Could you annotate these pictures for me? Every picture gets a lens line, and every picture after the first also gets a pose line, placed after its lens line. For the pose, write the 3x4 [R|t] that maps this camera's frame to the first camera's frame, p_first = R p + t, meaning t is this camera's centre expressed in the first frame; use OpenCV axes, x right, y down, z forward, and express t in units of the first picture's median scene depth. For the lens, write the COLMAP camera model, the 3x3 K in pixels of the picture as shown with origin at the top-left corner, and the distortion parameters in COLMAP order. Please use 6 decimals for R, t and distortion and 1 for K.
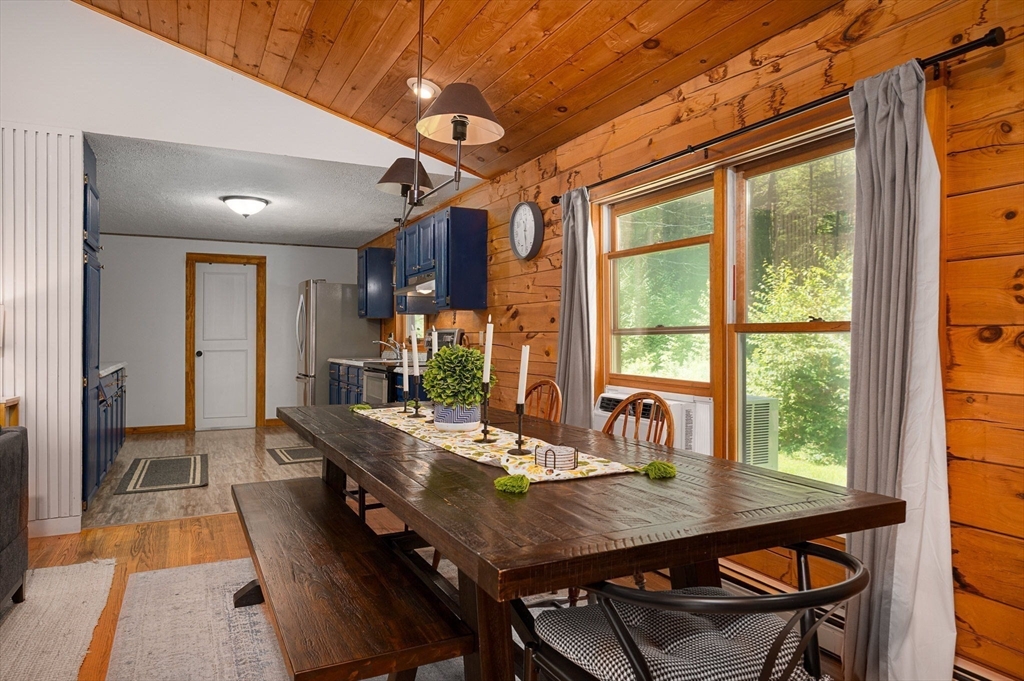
lens RADIAL K [[687.4, 0, 515.0], [0, 687.4, 336.8], [0, 0, 1]] dist [0.004024, -0.001255]
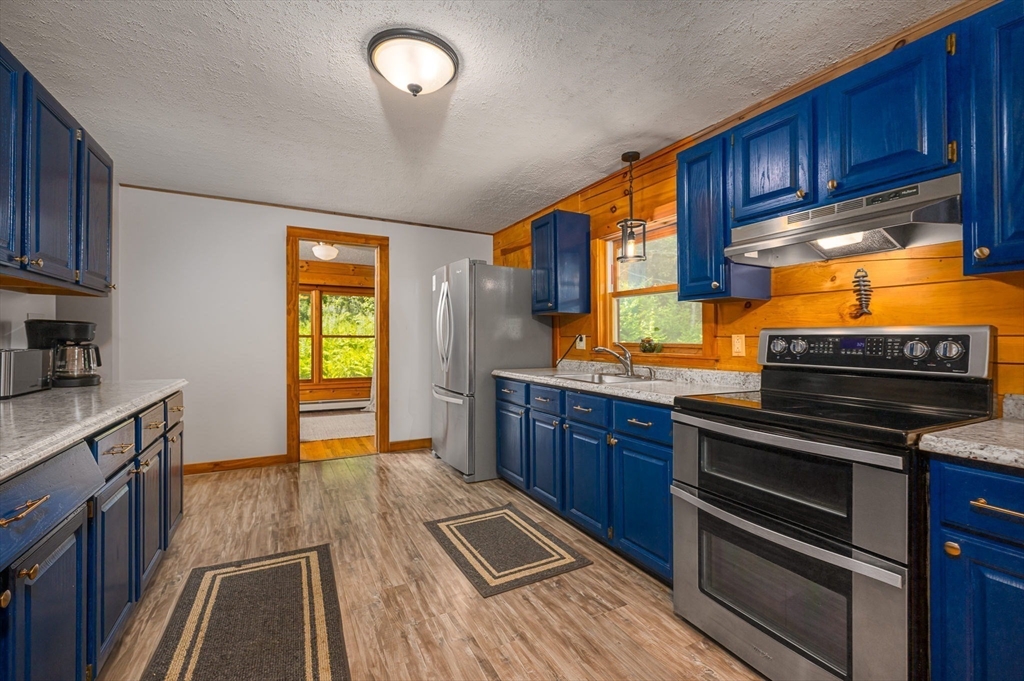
lens RADIAL K [[428.3, 0, 515.0], [0, 428.3, 347.3], [0, 0, 1]] dist [-0.003291, -0.000298]
pose [[0.998847, 0.002533, 0.047930, -0.261018], [-0.003725, 0.999686, 0.024791, -0.003191], [-0.047852, -0.024941, 0.998543, 0.539917]]
